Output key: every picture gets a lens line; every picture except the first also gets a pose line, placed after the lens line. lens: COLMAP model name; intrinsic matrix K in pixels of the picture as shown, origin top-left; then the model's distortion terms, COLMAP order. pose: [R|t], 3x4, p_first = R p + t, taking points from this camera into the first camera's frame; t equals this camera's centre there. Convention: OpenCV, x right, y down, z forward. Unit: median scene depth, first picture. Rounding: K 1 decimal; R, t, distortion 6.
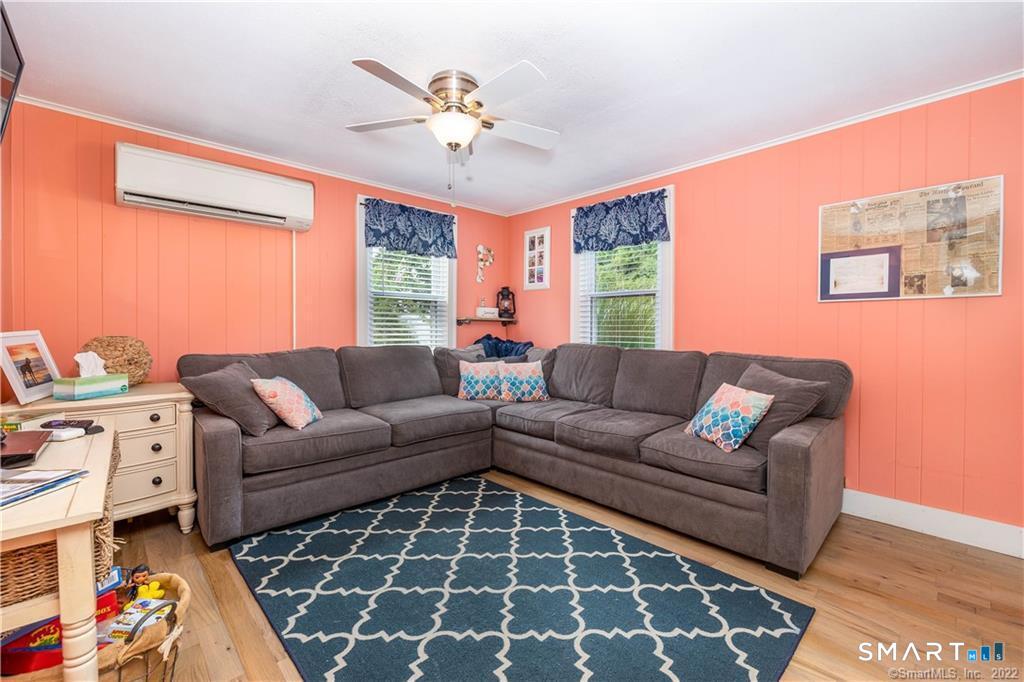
lens RADIAL K [[436.8, 0, 508.1], [0, 436.8, 330.0], [0, 0, 1]] dist [-0.000403, 0.000053]
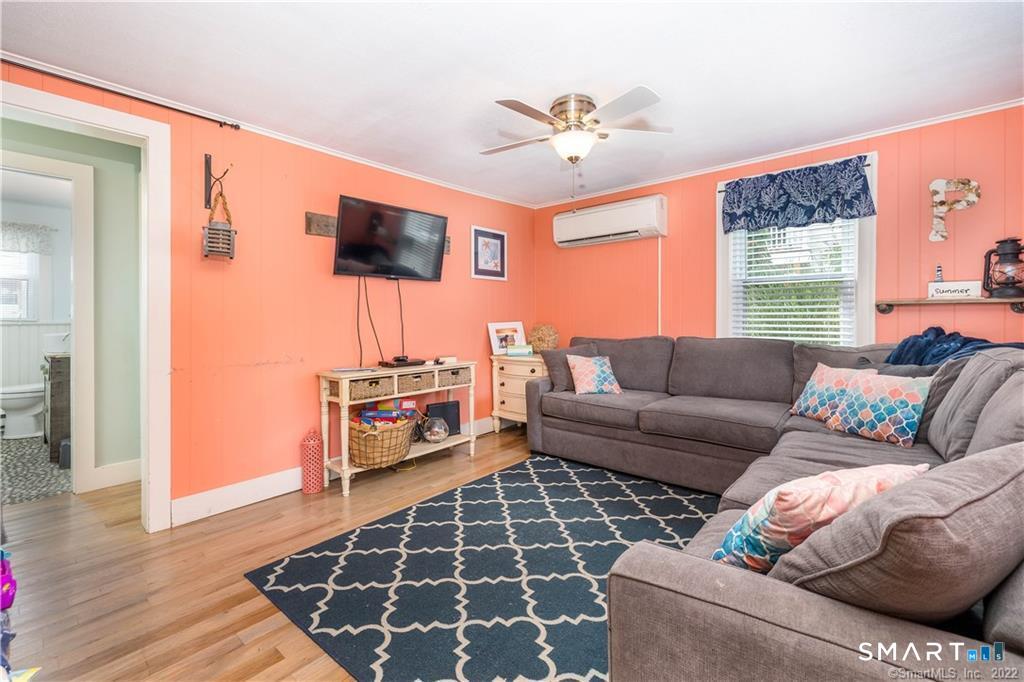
lens RADIAL K [[442.1, 0, 511.6], [0, 442.1, 307.7], [0, 0, 1]] dist [-0.000314, -0.000042]
pose [[0.112159, -0.029341, -0.993257, 0.583402], [0.006112, 0.999565, -0.028837, -0.003194], [0.993671, -0.002837, 0.112290, 0.422345]]
